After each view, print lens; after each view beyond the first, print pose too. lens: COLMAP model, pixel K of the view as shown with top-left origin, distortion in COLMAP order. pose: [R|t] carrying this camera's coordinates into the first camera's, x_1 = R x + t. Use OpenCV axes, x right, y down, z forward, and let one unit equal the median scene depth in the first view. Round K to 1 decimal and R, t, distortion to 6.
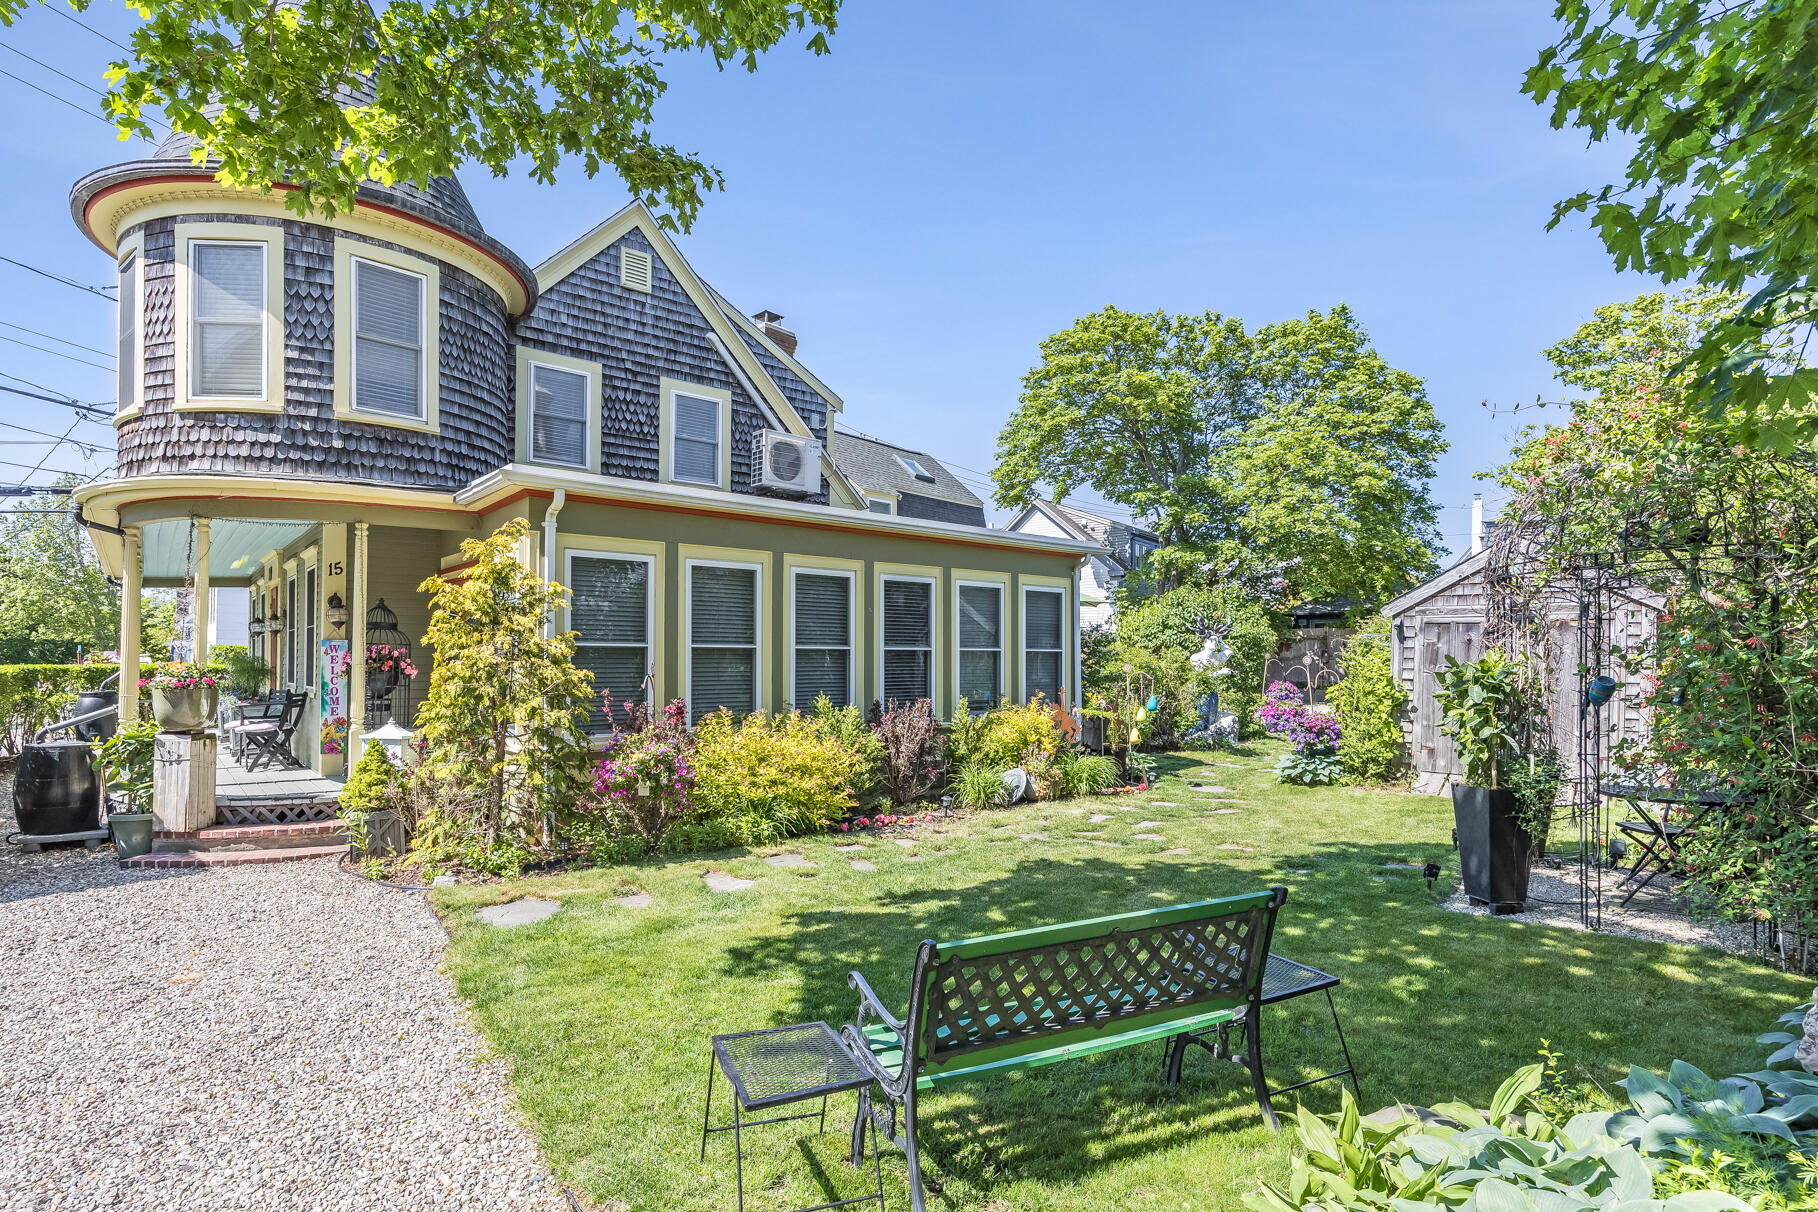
lens RADIAL K [[921.1, 0, 909.0], [0, 921.1, 606.0], [0, 0, 1]] dist [0.000068, 0.000070]
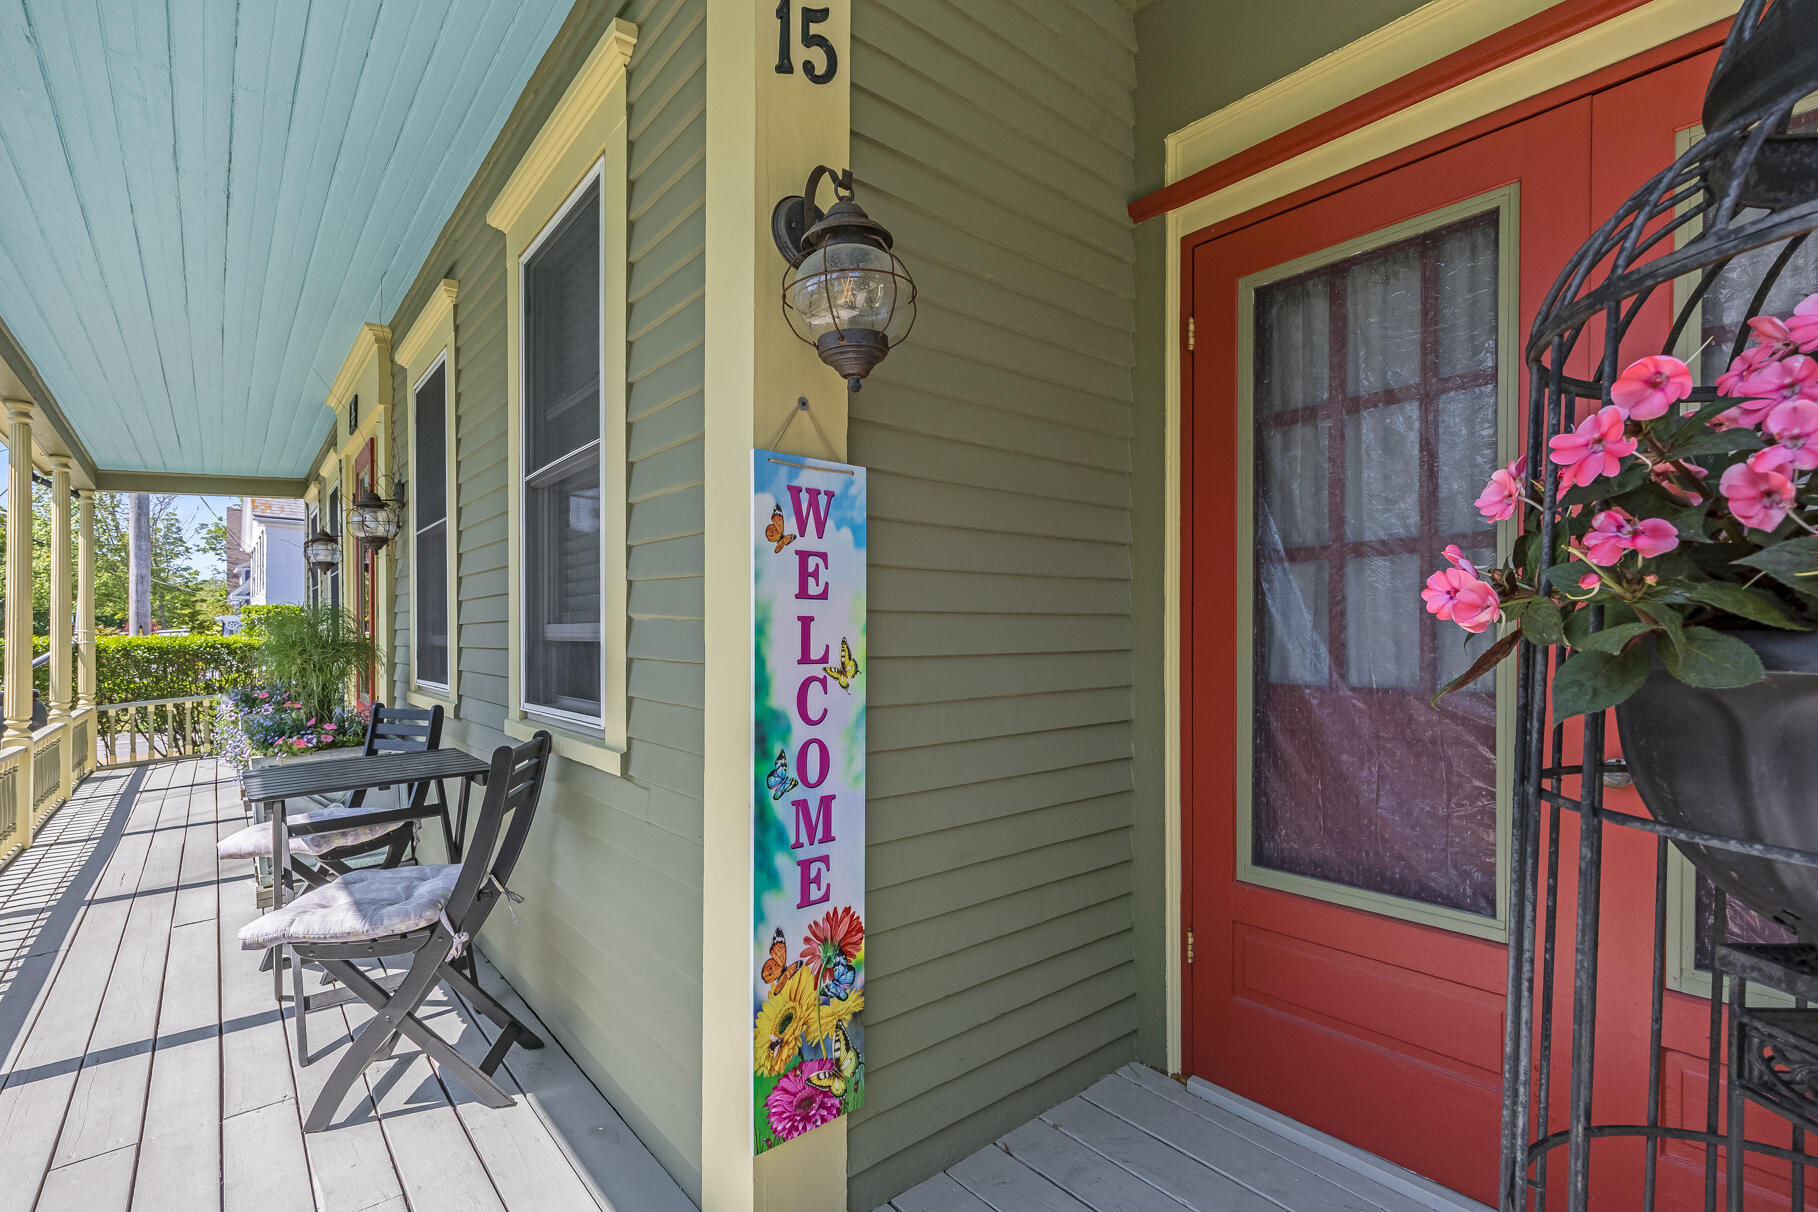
lens RADIAL K [[837.1, 0, 909.5], [0, 837.1, 632.2], [0, 0, 1]] dist [-0.000448, -0.000105]
pose [[0.999990, -0.004175, -0.001761, -0.474375], [0.004259, 0.998700, 0.050803, 0.048105], [0.001547, -0.050810, 0.998707, 0.666196]]
